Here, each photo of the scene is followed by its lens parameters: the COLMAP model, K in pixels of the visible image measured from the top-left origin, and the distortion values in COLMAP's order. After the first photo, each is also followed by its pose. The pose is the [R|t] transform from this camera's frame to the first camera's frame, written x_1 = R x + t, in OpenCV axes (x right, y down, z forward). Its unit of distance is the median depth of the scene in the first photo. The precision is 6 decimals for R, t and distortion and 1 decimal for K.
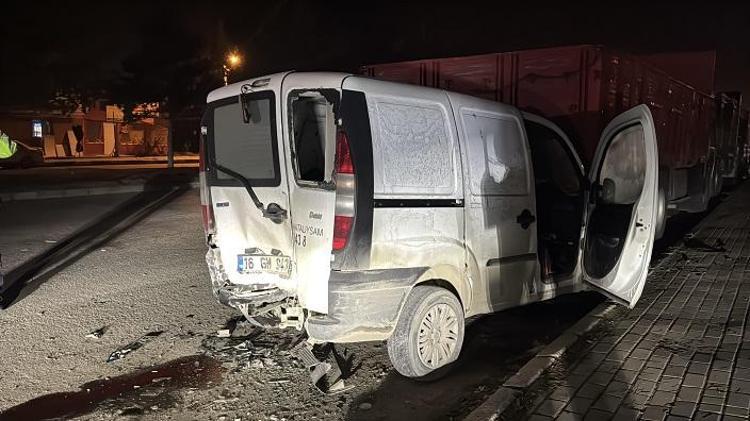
lens RADIAL K [[640.5, 0, 372.8], [0, 640.5, 215.3], [0, 0, 1]] dist [0.062397, -0.033854]
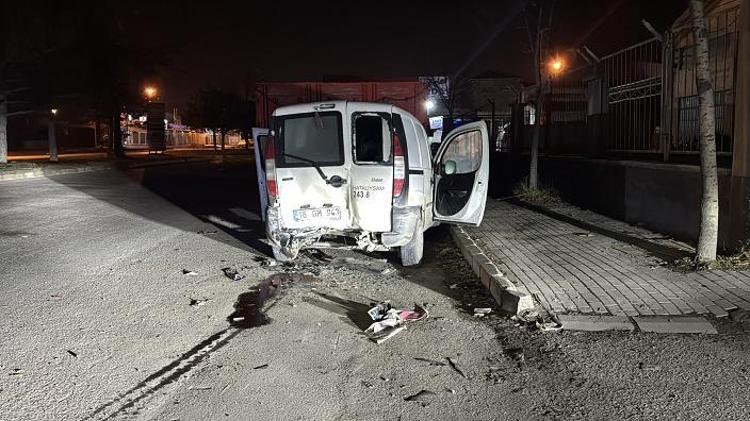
lens RADIAL K [[640.5, 0, 375.1], [0, 640.5, 211.8], [0, 0, 1]] dist [0.062397, -0.033854]
pose [[0.847707, -0.060535, 0.527000, -0.981604], [0.059281, 0.998055, 0.019287, 0.051533], [-0.527142, 0.014891, 0.849647, -0.523498]]
